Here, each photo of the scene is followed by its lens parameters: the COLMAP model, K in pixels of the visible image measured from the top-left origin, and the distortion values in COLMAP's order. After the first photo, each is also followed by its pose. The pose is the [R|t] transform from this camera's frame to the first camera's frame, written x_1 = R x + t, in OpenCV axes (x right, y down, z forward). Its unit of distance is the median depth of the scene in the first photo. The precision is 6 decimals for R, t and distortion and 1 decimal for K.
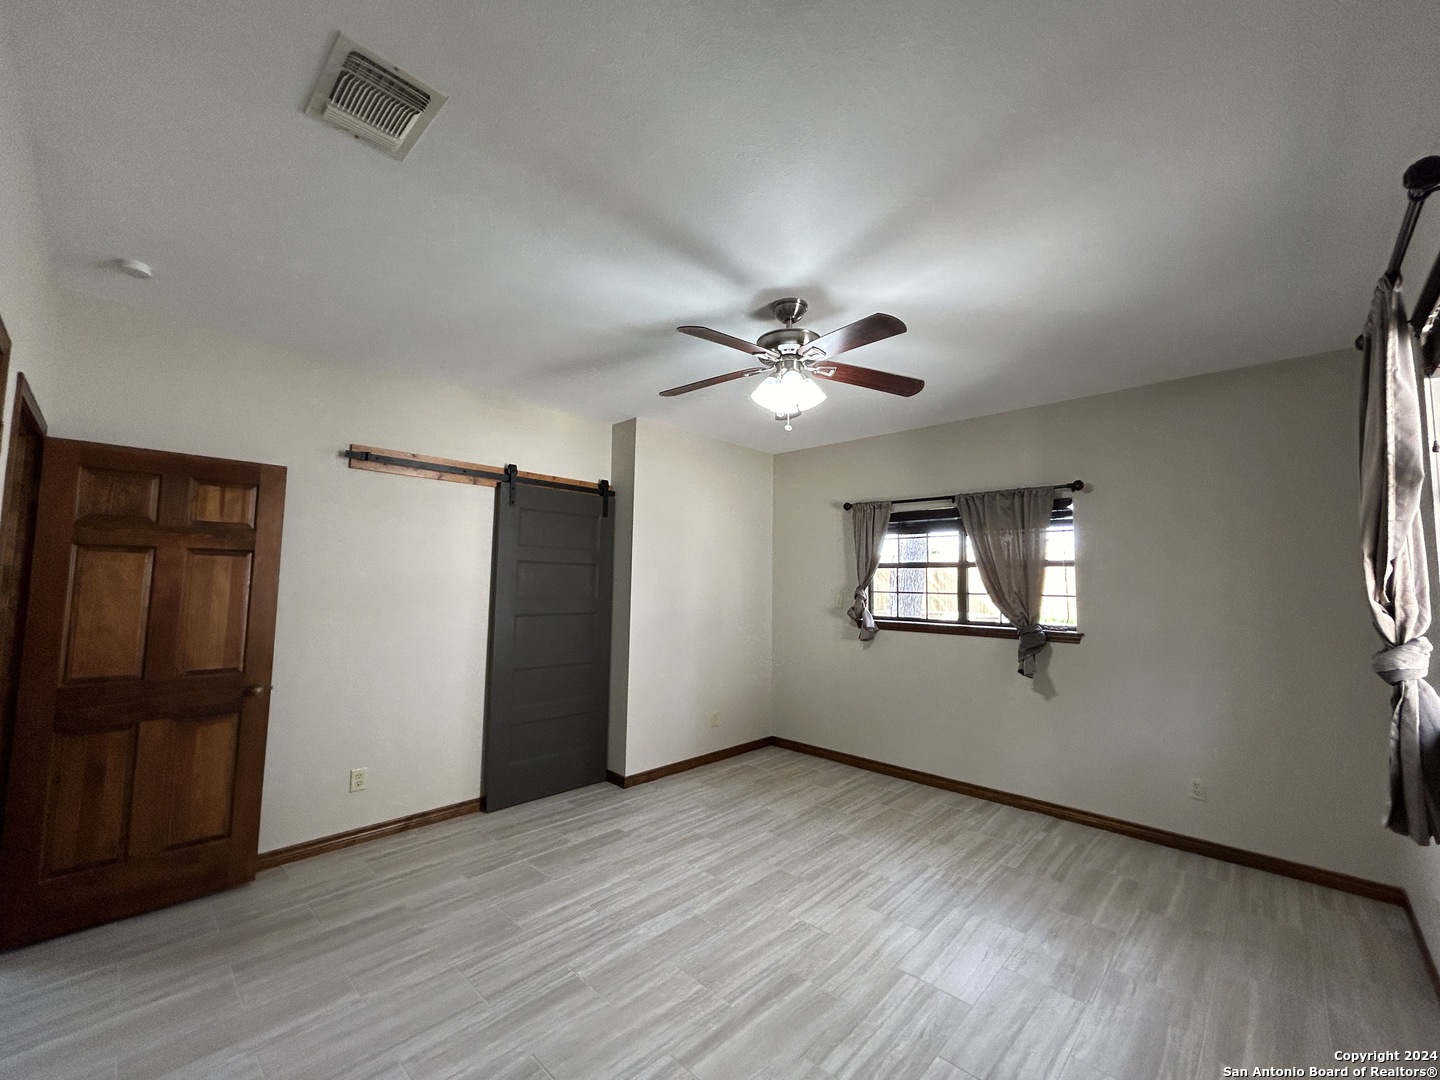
lens RADIAL K [[583.4, 0, 712.3], [0, 583.4, 541.1], [0, 0, 1]] dist [-0.004555, 0.001486]
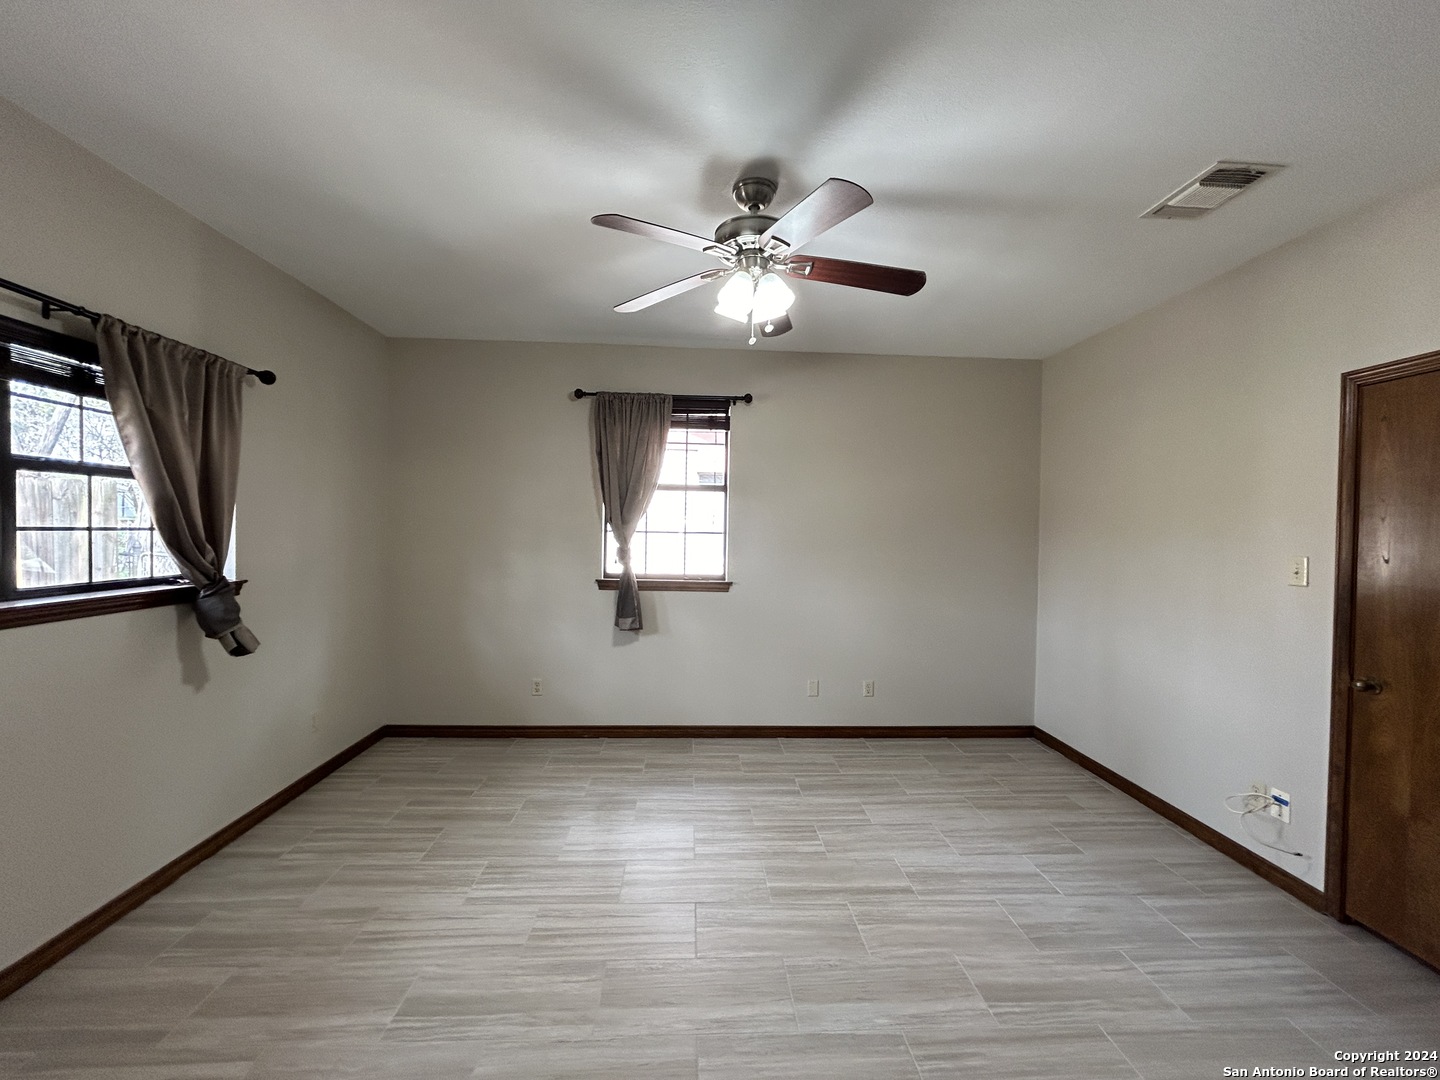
lens RADIAL K [[583.4, 0, 719.2], [0, 583.4, 542.3], [0, 0, 1]] dist [-0.004555, 0.001486]
pose [[-0.738348, -0.044397, 0.672957, -0.344135], [-0.079715, 0.996581, -0.021714, 0.096646], [-0.669692, -0.069678, -0.739363, 1.370925]]
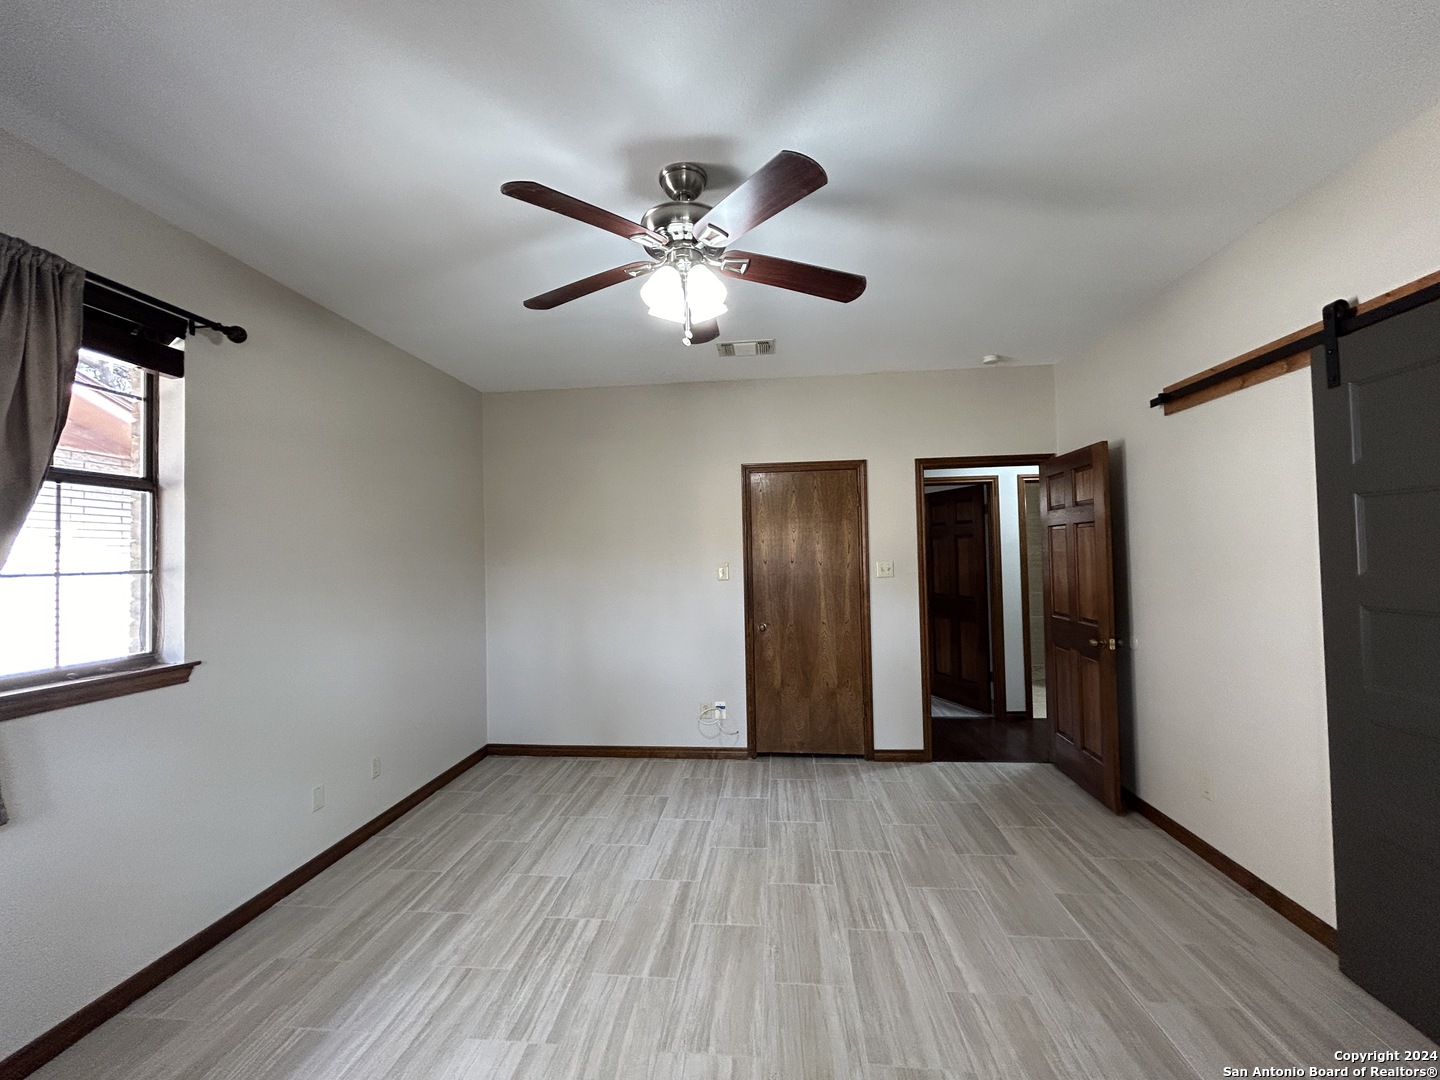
lens RADIAL K [[583.4, 0, 723.2], [0, 583.4, 540.5], [0, 0, 1]] dist [-0.004555, 0.001486]
pose [[-0.776812, -0.014033, -0.629577, 0.472330], [0.057549, 0.993986, -0.093163, 0.112452], [0.627098, -0.108602, -0.771332, 1.328769]]
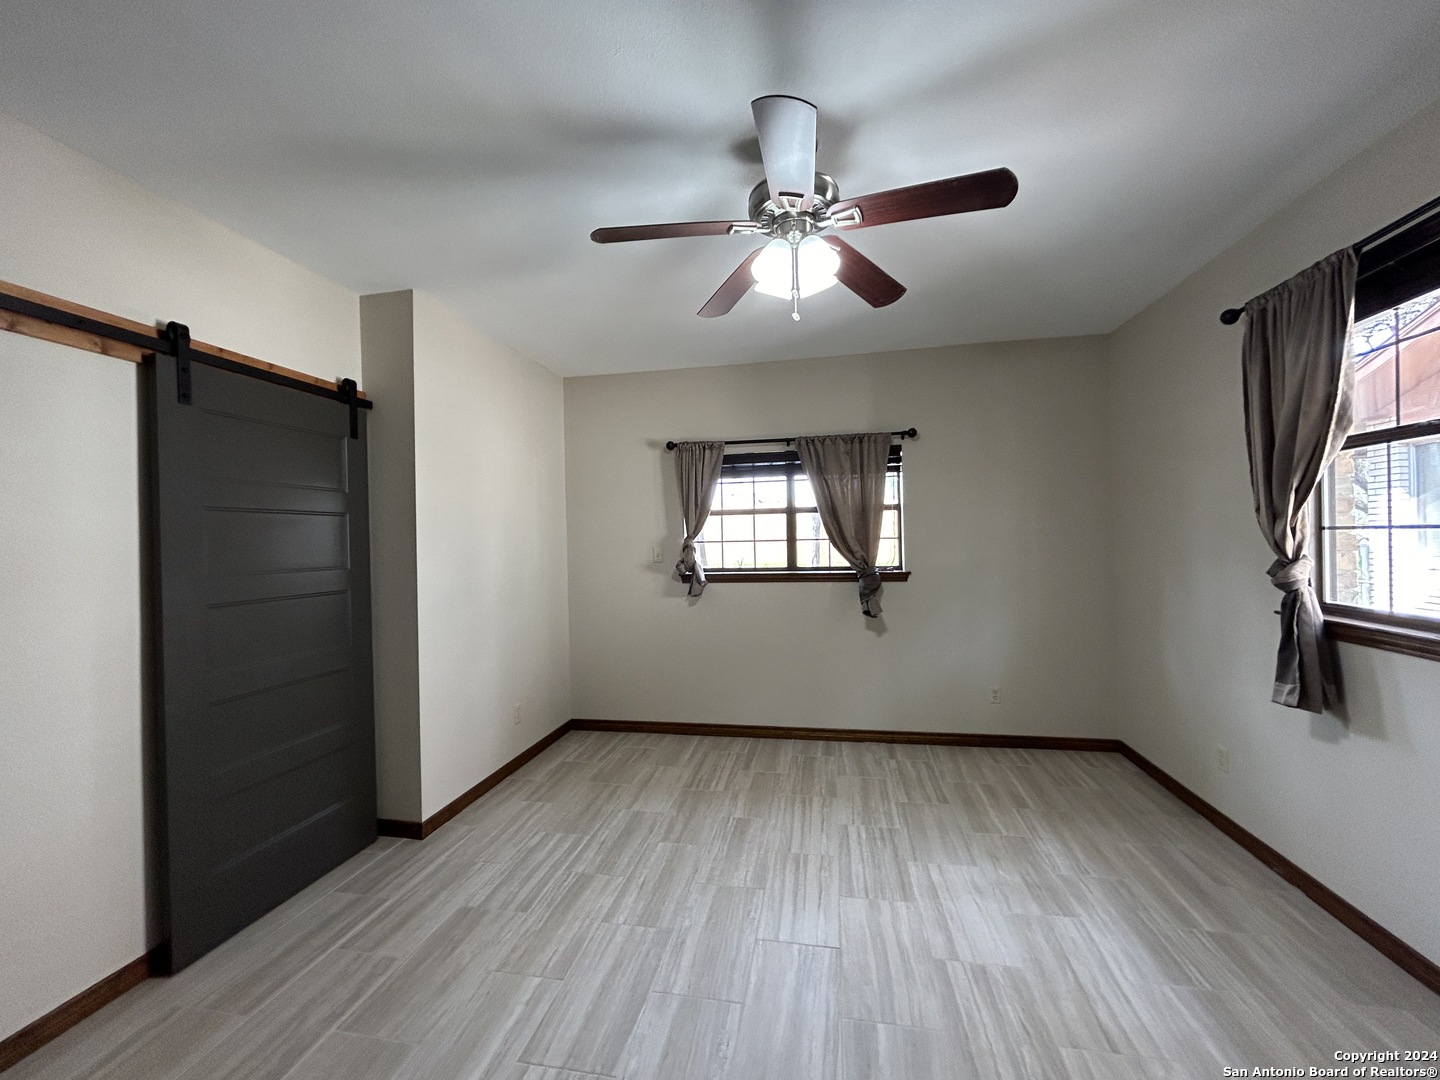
lens RADIAL K [[583.4, 0, 720.0], [0, 583.4, 541.3], [0, 0, 1]] dist [-0.004555, 0.001486]
pose [[0.833902, -0.034797, 0.550815, -0.305259], [-0.006806, 0.997286, 0.073307, 0.030090], [-0.551871, -0.064880, 0.831402, 0.357409]]
